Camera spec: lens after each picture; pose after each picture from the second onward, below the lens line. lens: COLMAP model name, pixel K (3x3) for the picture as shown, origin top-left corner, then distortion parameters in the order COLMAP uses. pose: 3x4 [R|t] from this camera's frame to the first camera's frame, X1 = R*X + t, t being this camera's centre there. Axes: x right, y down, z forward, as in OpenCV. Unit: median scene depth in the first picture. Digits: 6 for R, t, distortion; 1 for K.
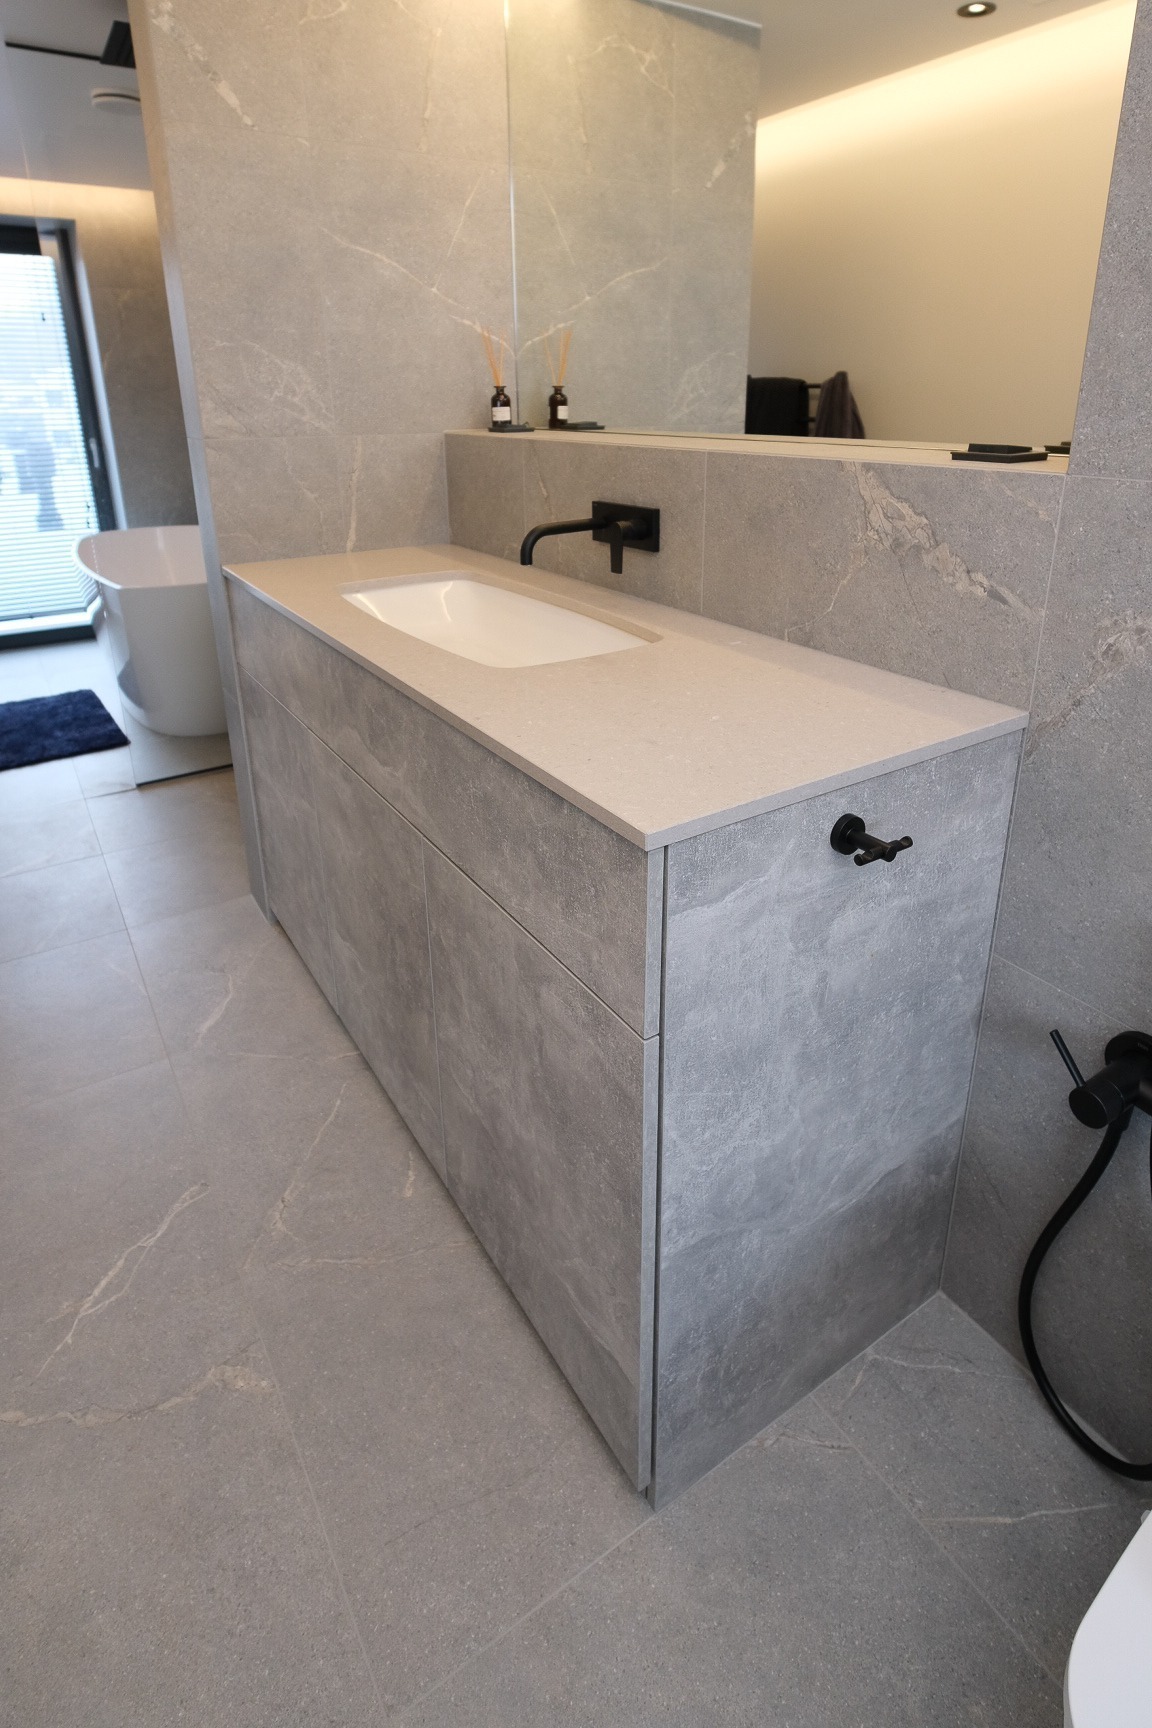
lens RADIAL K [[859.5, 0, 578.4], [0, 859.5, 820.2], [0, 0, 1]] dist [-0.001269, -0.000123]
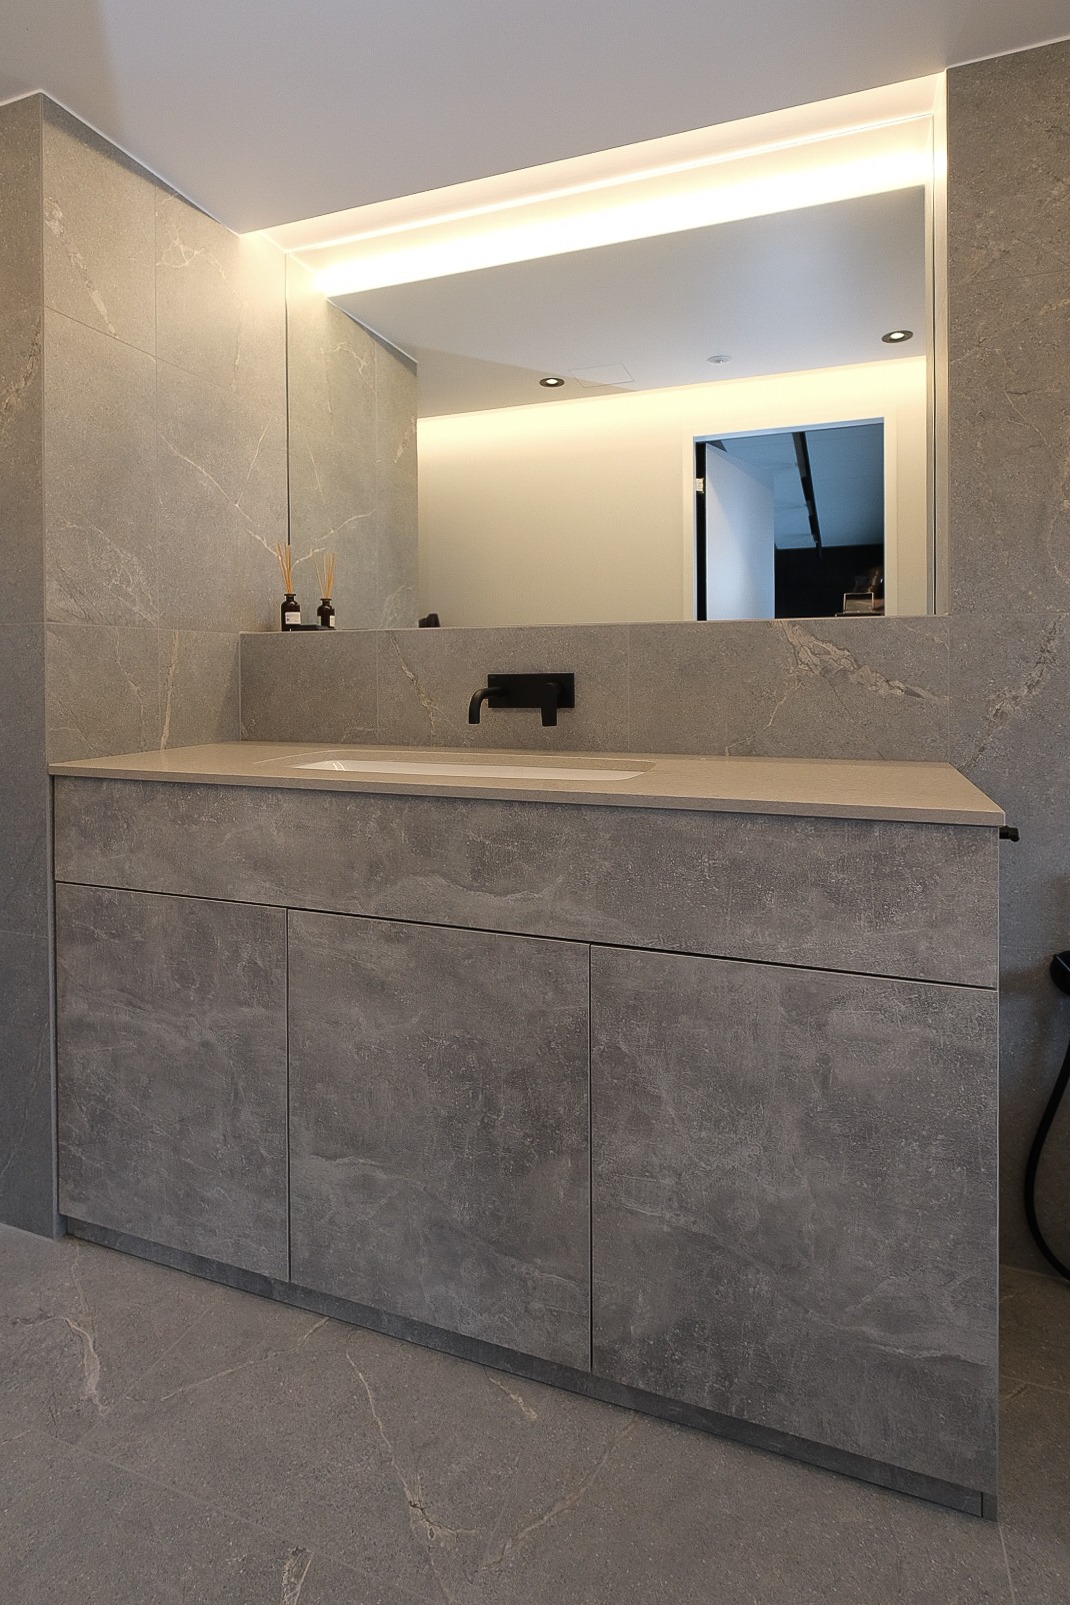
lens RADIAL K [[836.9, 0, 535.0], [0, 836.9, 802.5], [0, 0, 1]] dist [-0.000813, 0.001738]
pose [[0.809151, -0.096349, 0.579647, -0.625451], [0.263192, 0.941405, -0.210919, 0.040738], [-0.525361, 0.323224, 0.787097, 0.157549]]
